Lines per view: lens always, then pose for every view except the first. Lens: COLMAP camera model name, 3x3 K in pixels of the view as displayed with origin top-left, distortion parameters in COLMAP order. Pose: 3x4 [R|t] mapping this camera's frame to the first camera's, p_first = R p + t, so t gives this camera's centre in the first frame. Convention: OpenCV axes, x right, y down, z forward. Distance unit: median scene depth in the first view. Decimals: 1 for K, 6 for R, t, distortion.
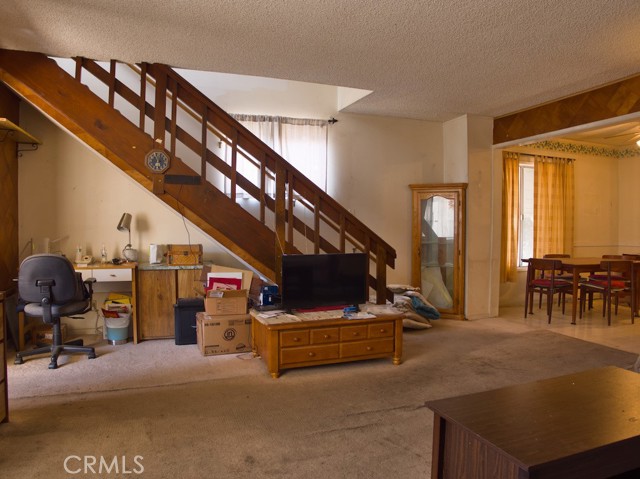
lens RADIAL K [[448.4, 0, 319.8], [0, 448.4, 239.1], [0, 0, 1]] dist [-0.160099, 0.079661]
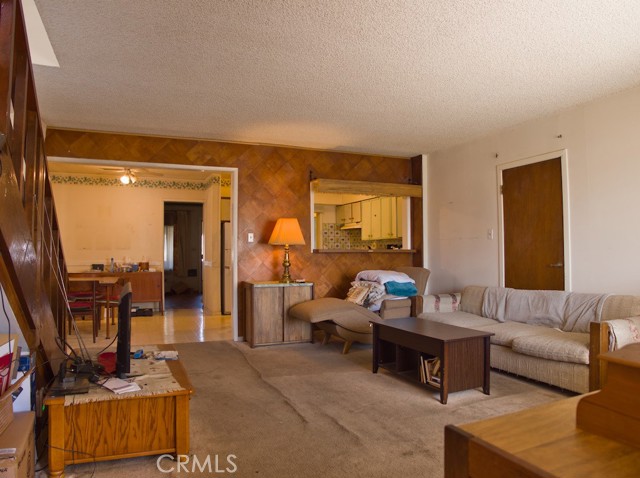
lens RADIAL K [[448.4, 0, 322.1], [0, 448.4, 234.6], [0, 0, 1]] dist [-0.160099, 0.079661]
pose [[-0.068102, 0.032262, 0.997157, -0.485369], [0.027245, 0.999164, -0.030466, -0.013917], [-0.997306, 0.025093, -0.068924, 0.483298]]
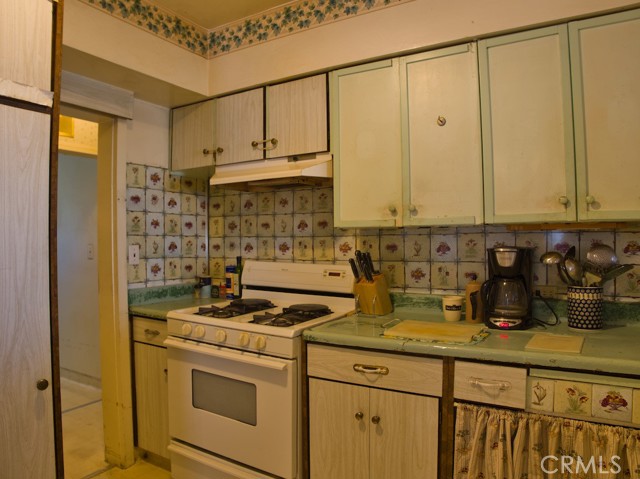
lens RADIAL K [[448.4, 0, 318.7], [0, 448.4, 239.1], [0, 0, 1]] dist [-0.160099, 0.079661]
pose [[-0.627217, -0.001642, 0.778843, 0.773693], [0.021576, 0.999577, 0.019483, -0.035980], [-0.778546, 0.029024, -0.626916, 0.485558]]
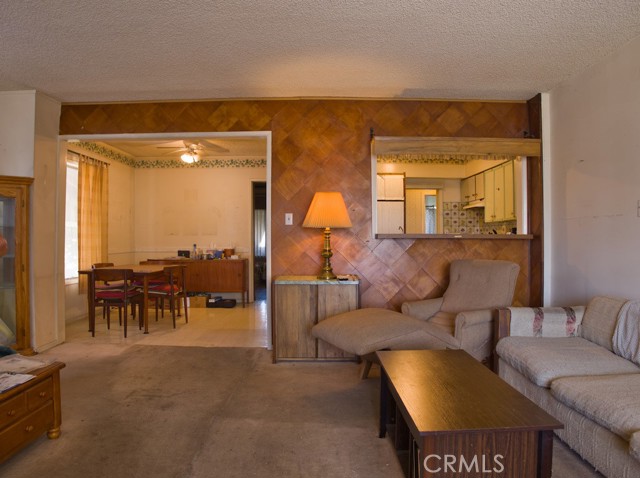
lens RADIAL K [[448.4, 0, 323.2], [0, 448.4, 234.4], [0, 0, 1]] dist [-0.160099, 0.079661]
pose [[0.333670, -0.000220, 0.942690, -0.189175], [0.026465, 0.999608, -0.009134, -0.006673], [-0.942318, 0.027996, 0.333545, 0.255728]]
